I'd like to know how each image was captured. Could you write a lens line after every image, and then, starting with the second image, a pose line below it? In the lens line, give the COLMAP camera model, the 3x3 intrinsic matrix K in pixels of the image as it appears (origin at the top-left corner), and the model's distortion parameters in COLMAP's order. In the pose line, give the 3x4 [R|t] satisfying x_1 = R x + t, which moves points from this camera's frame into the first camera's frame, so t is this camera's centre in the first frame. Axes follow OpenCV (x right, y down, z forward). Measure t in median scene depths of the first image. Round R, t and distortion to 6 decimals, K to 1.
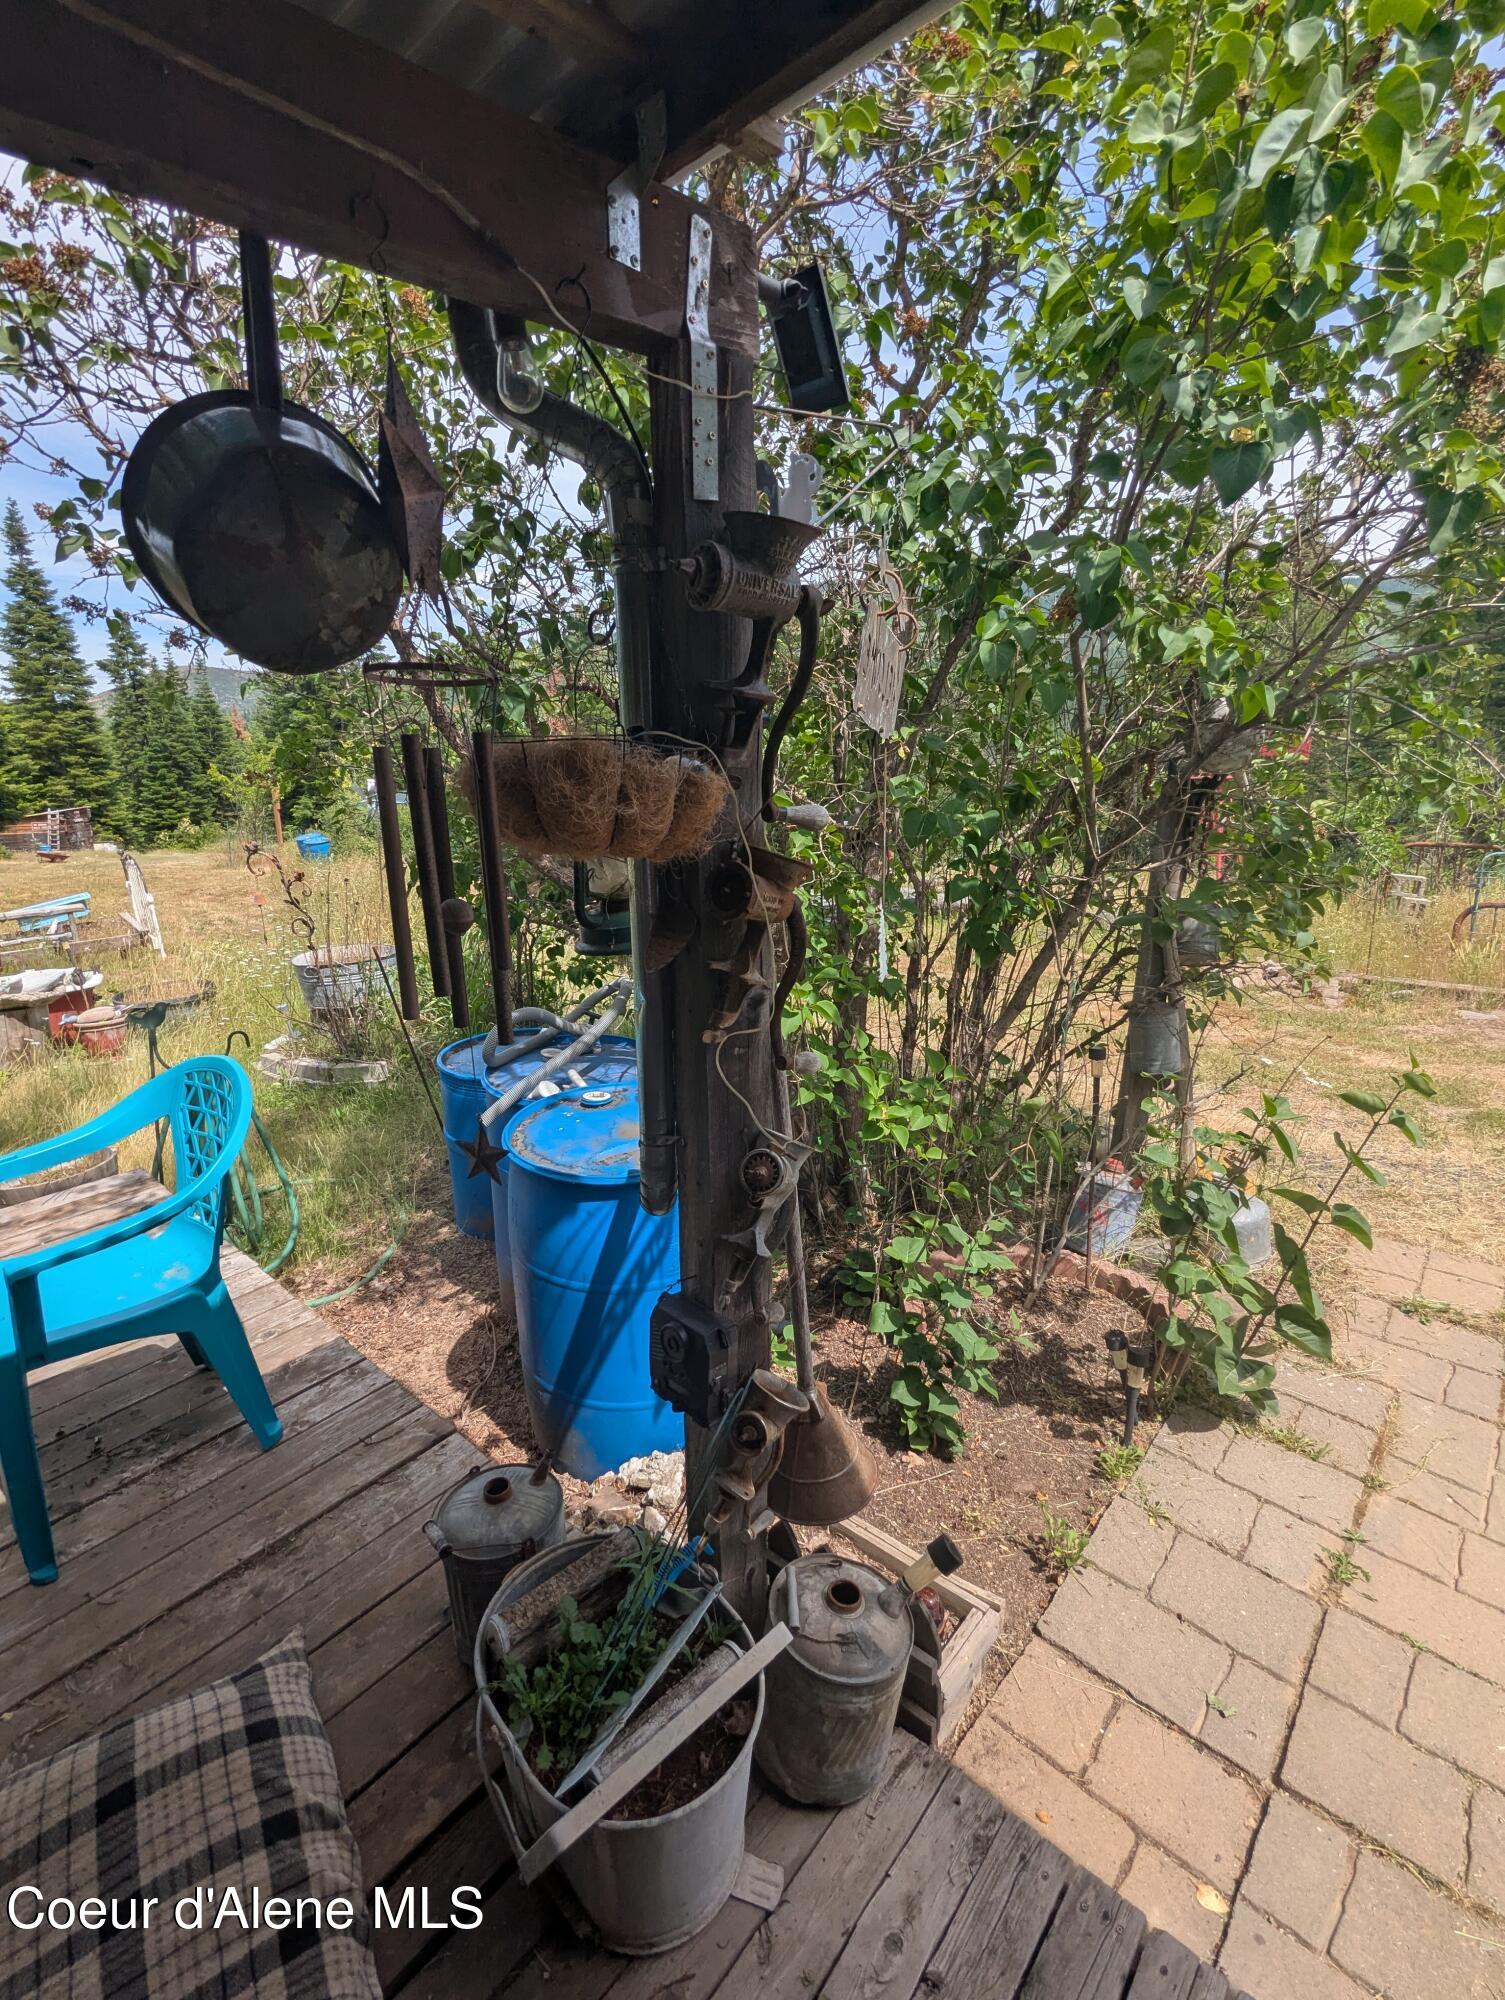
lens RADIAL K [[960.2, 0, 744.6], [0, 960.2, 1003.5], [0, 0, 1]] dist [-0.002288, 0.001038]
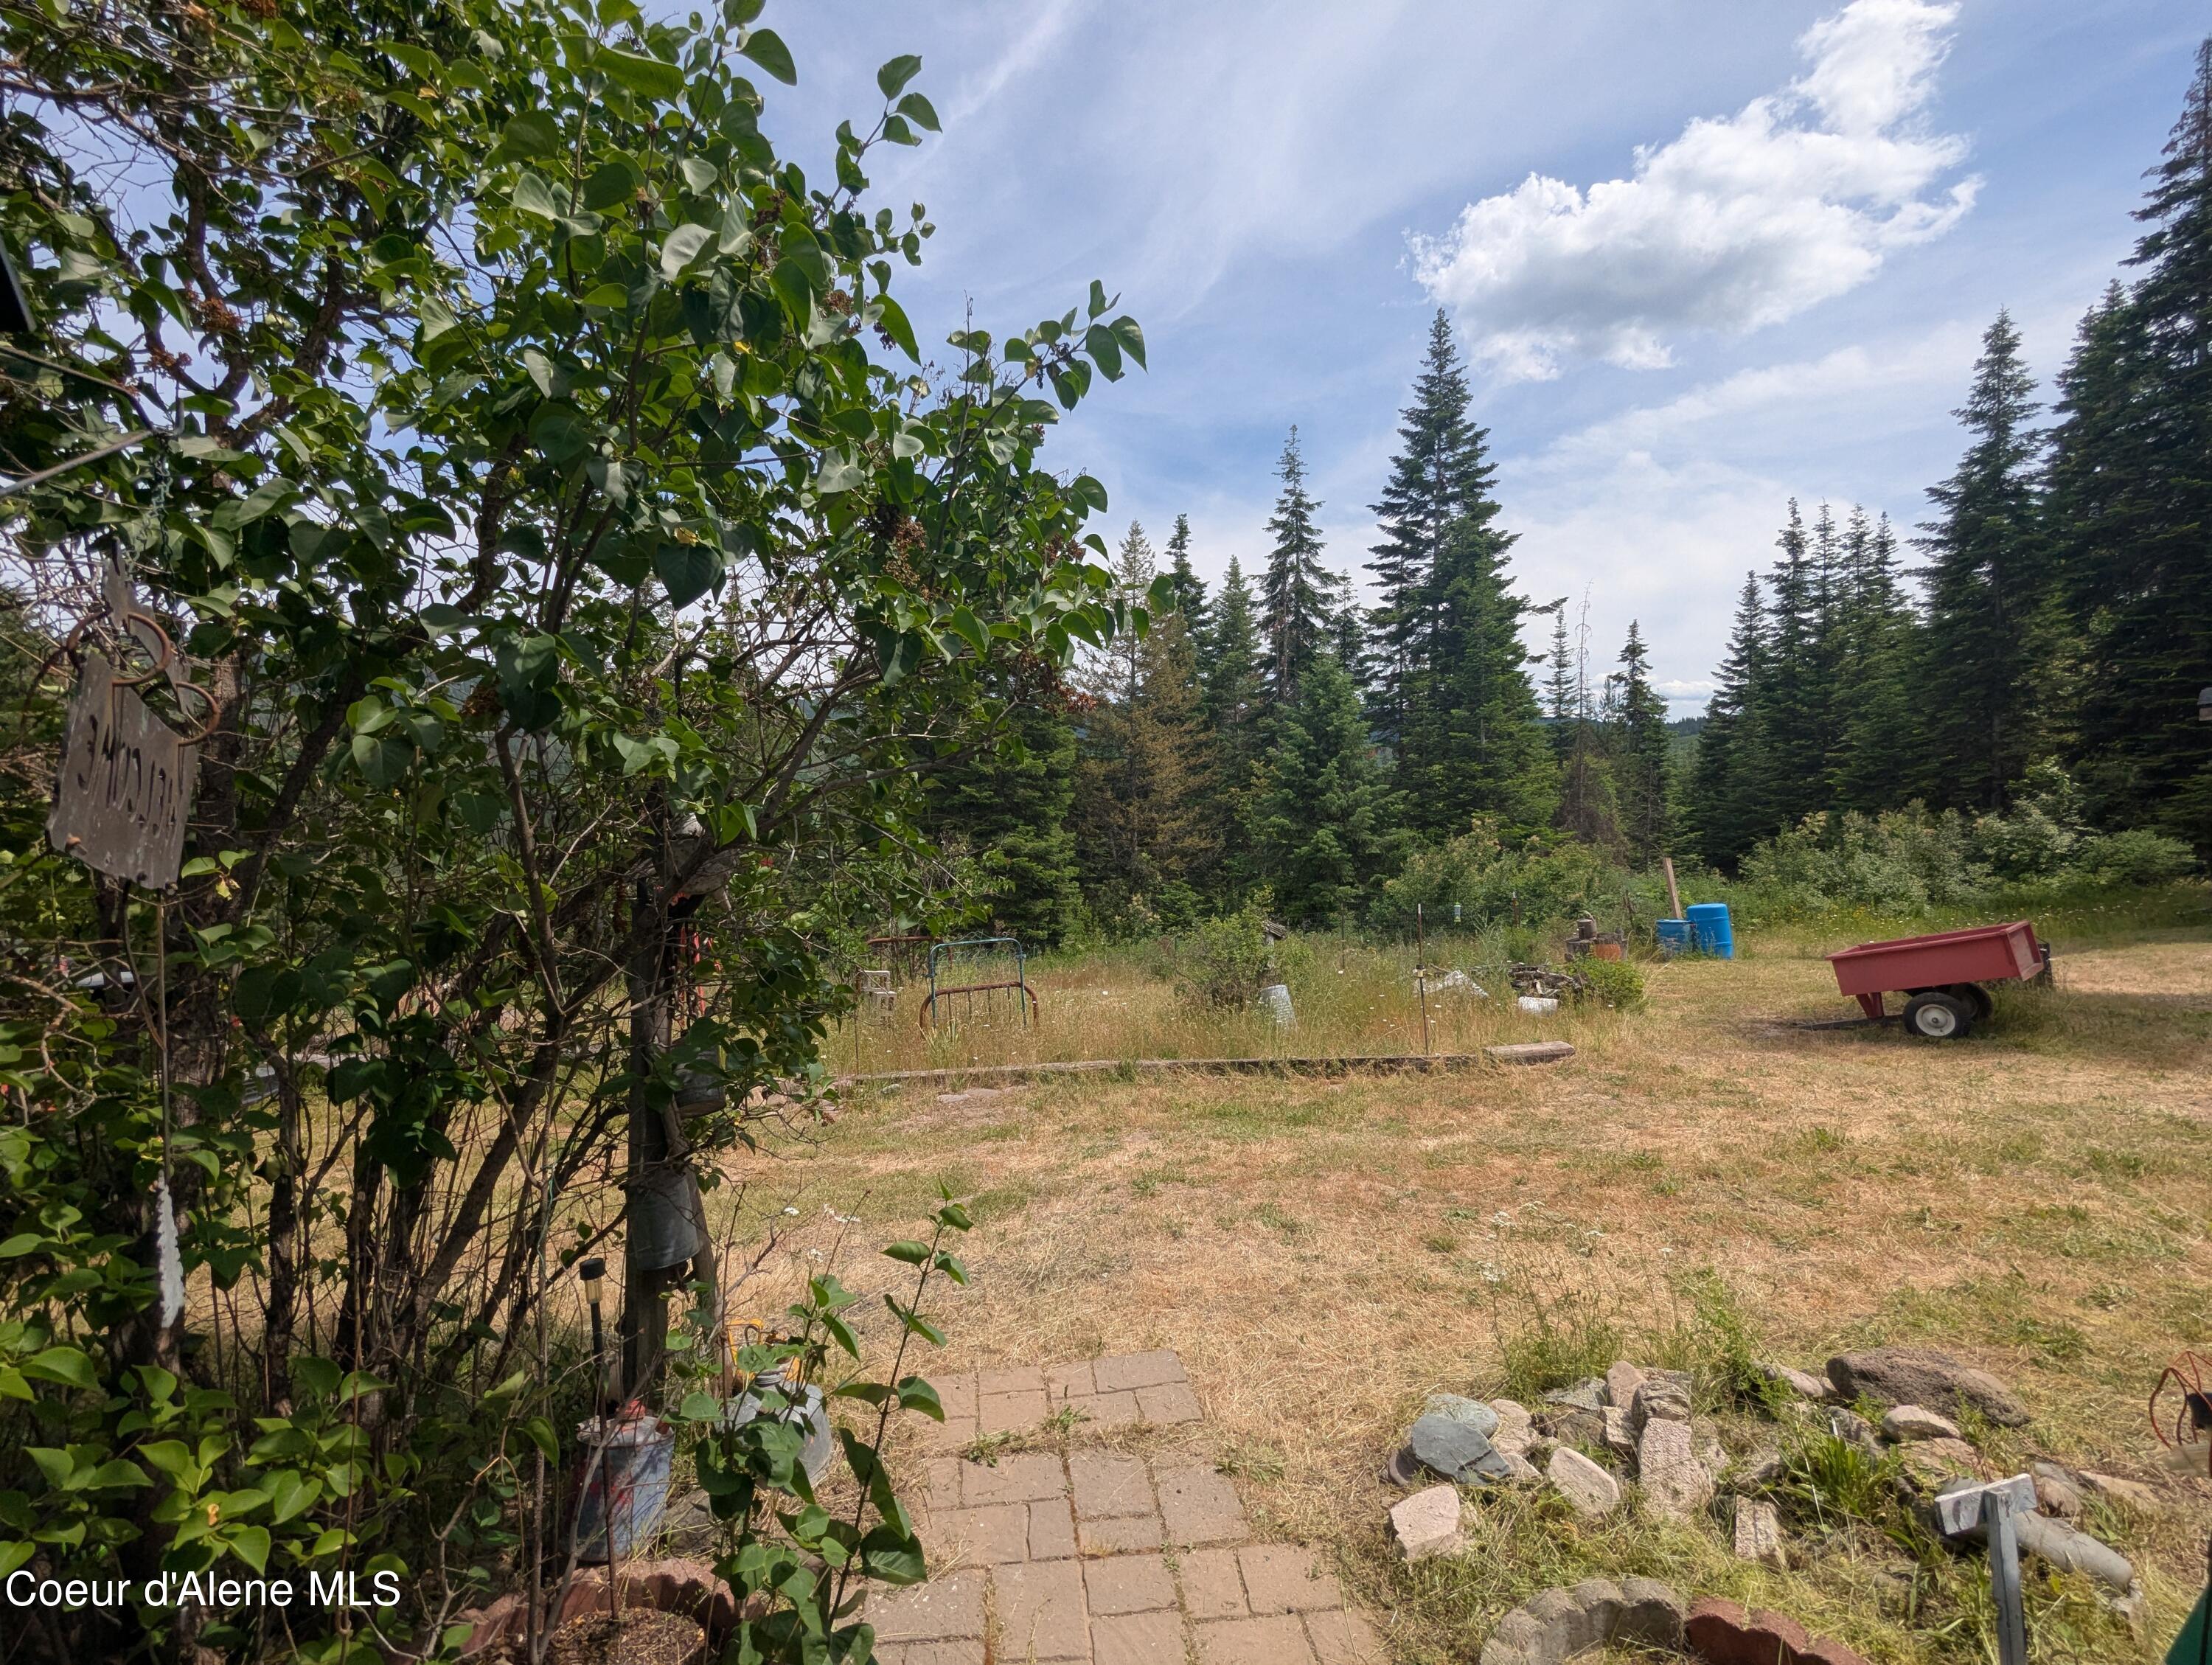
lens RADIAL K [[1062.0, 0, 1111.9], [0, 1062.0, 846.1], [0, 0, 1]] dist [-0.002288, 0.001038]
pose [[0.672900, -0.006042, 0.739709, 0.033187], [0.200510, 0.964021, -0.174527, -0.039680], [-0.712040, 0.265758, 0.649901, 0.093589]]
